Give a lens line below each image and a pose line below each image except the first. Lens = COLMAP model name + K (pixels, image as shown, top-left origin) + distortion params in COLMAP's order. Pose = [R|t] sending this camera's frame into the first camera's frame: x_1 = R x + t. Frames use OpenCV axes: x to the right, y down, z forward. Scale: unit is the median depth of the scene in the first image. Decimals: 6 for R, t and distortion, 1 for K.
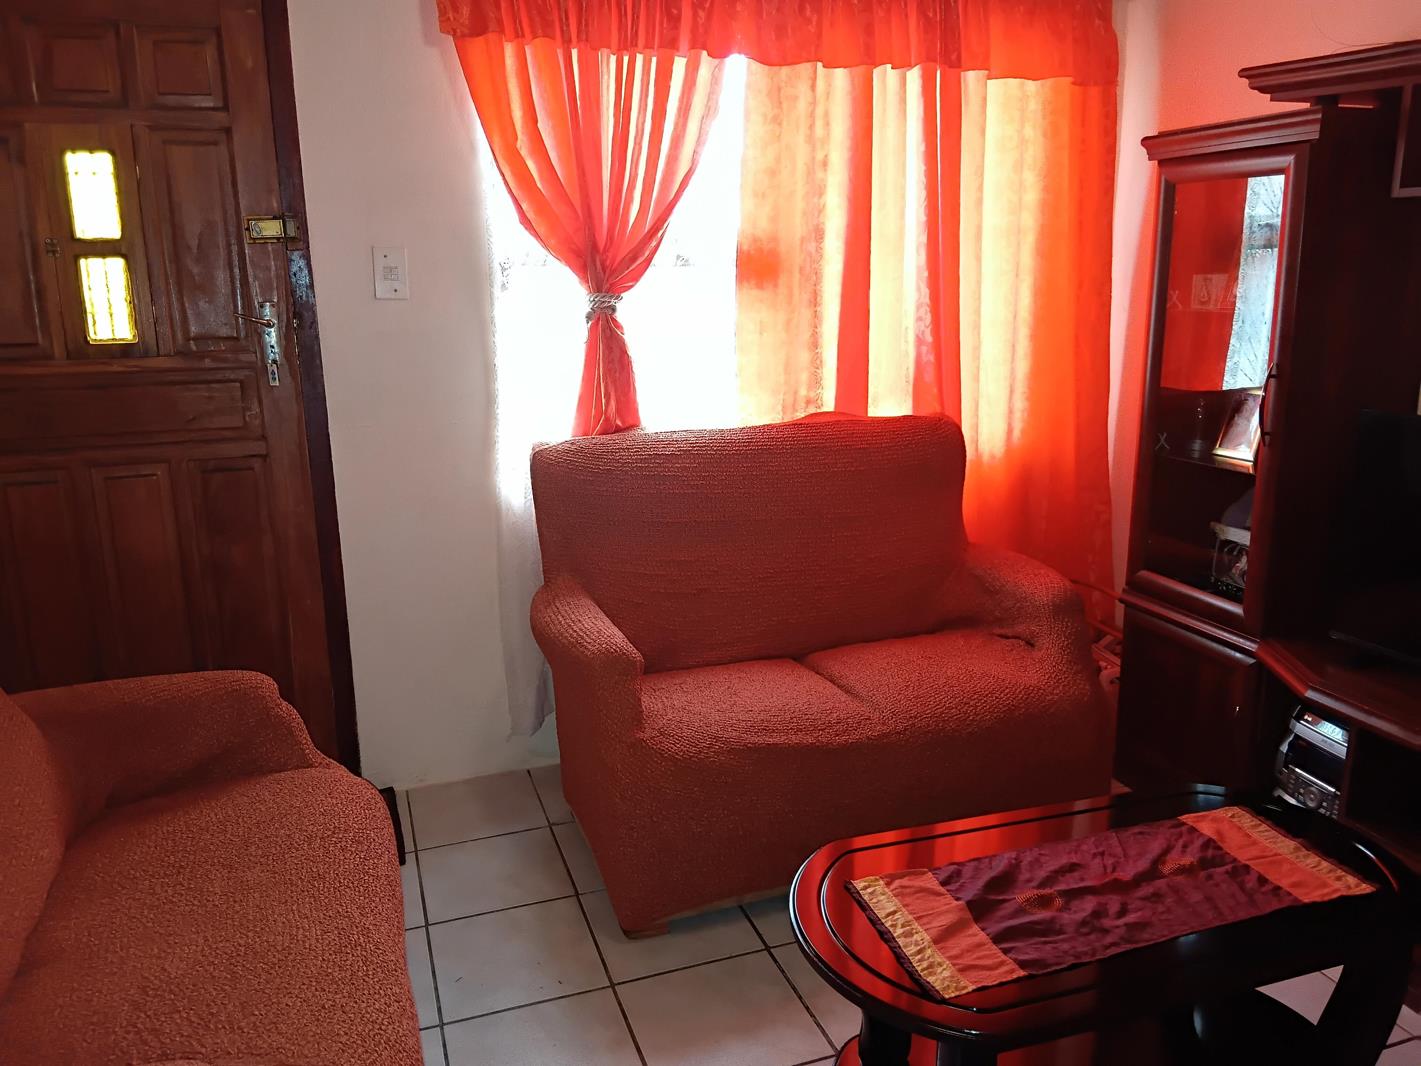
lens RADIAL K [[1064.4, 0, 704.4], [0, 1064.4, 527.1], [0, 0, 1]] dist [0.115338, -0.189225]
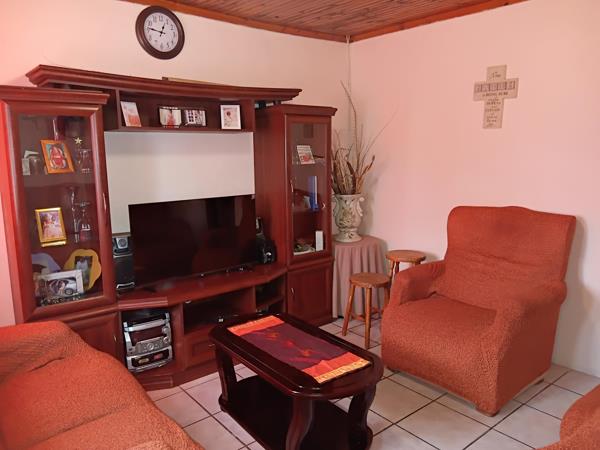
lens RADIAL K [[449.4, 0, 297.4], [0, 449.4, 222.5], [0, 0, 1]] dist [0.115338, -0.189225]
pose [[-0.339236, -0.133749, 0.931145, -0.533919], [0.231497, 0.947531, 0.220442, -0.191046], [-0.911772, 0.290339, -0.290474, 0.823224]]
